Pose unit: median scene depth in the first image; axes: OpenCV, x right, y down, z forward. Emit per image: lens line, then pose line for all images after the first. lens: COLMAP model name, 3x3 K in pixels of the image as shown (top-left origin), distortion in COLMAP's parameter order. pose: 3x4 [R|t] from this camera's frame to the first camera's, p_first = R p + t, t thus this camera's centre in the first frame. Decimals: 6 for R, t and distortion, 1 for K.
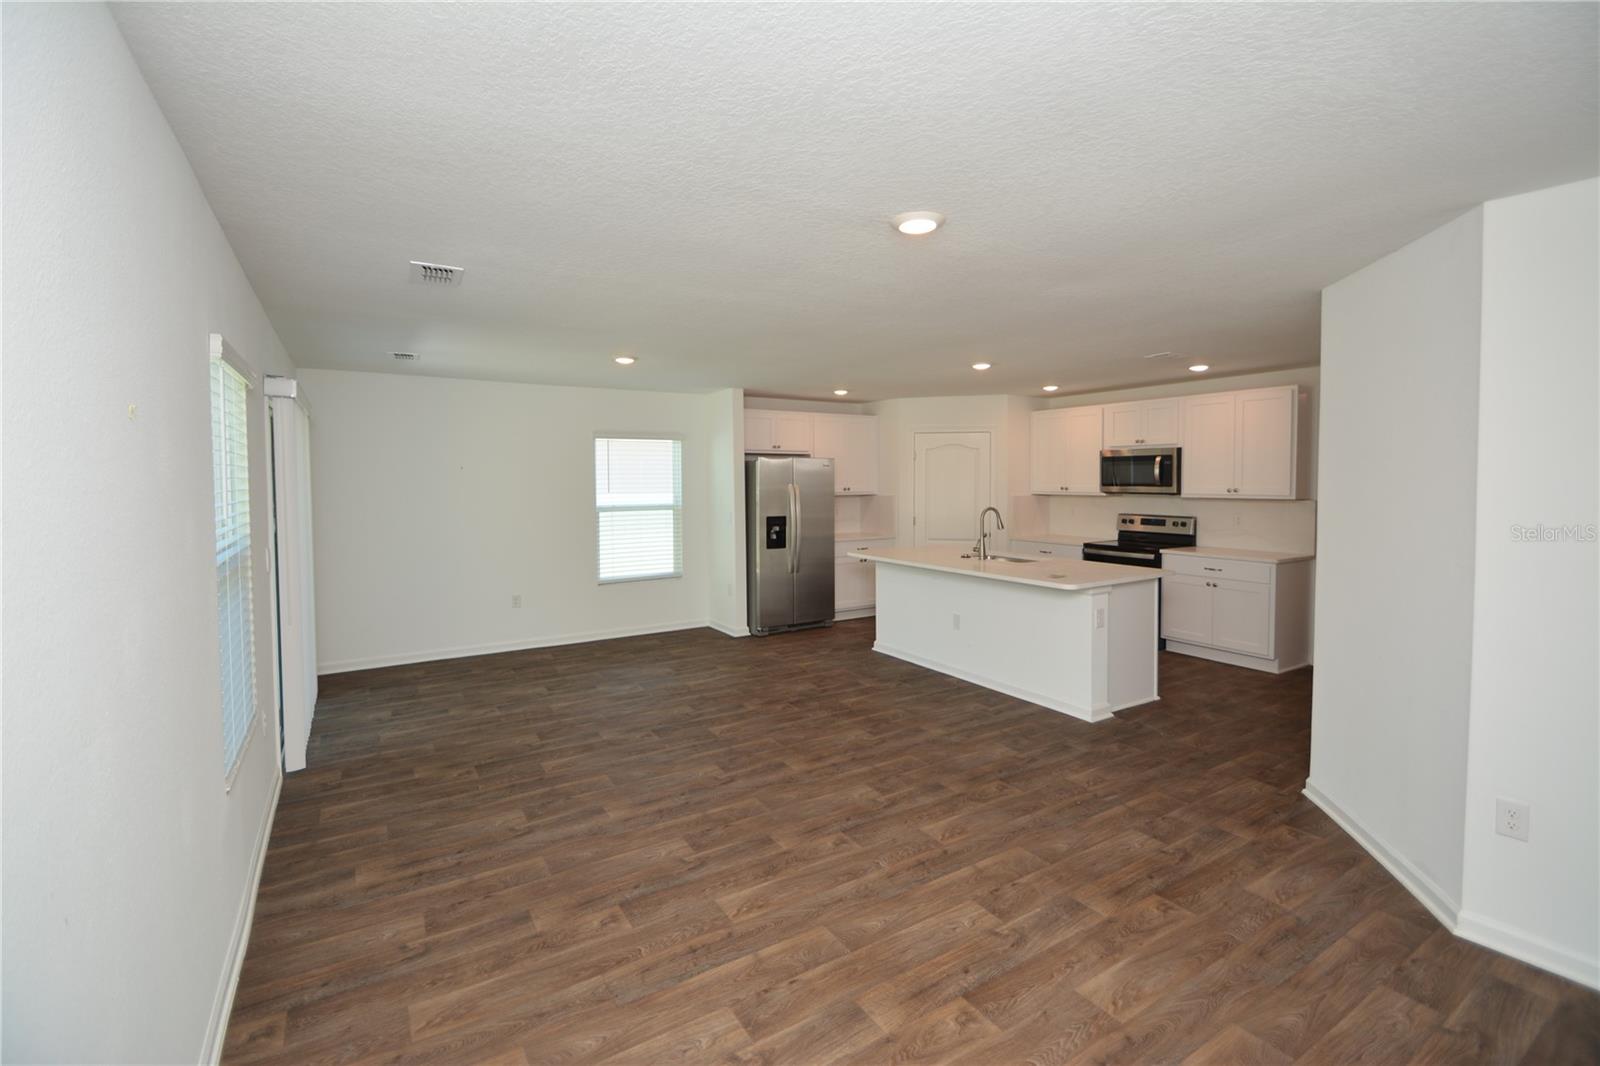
lens RADIAL K [[707.9, 0, 794.1], [0, 707.9, 530.8], [0, 0, 1]] dist [-0.004480, -0.002024]
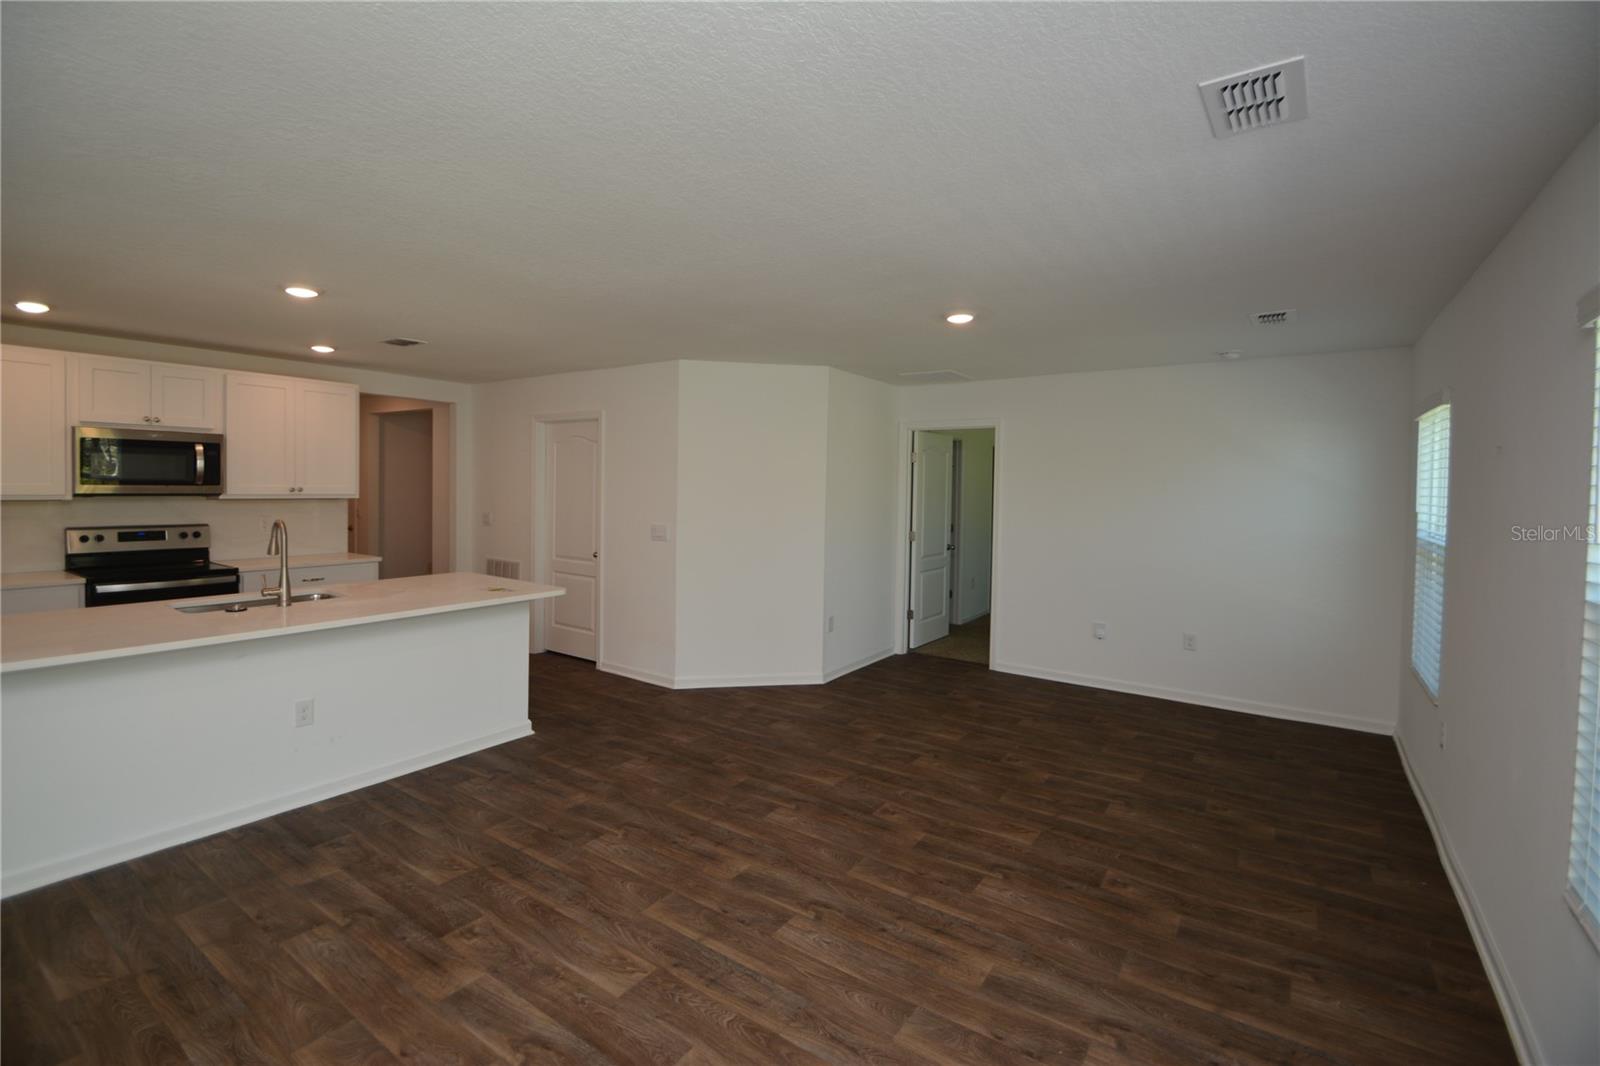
lens RADIAL K [[707.9, 0, 793.8], [0, 707.9, 526.9], [0, 0, 1]] dist [-0.004480, -0.002024]
pose [[-0.395241, -0.060543, 0.916580, -0.648568], [0.054367, 0.994535, 0.089136, -0.081833], [-0.916967, 0.085062, -0.389789, 1.152263]]
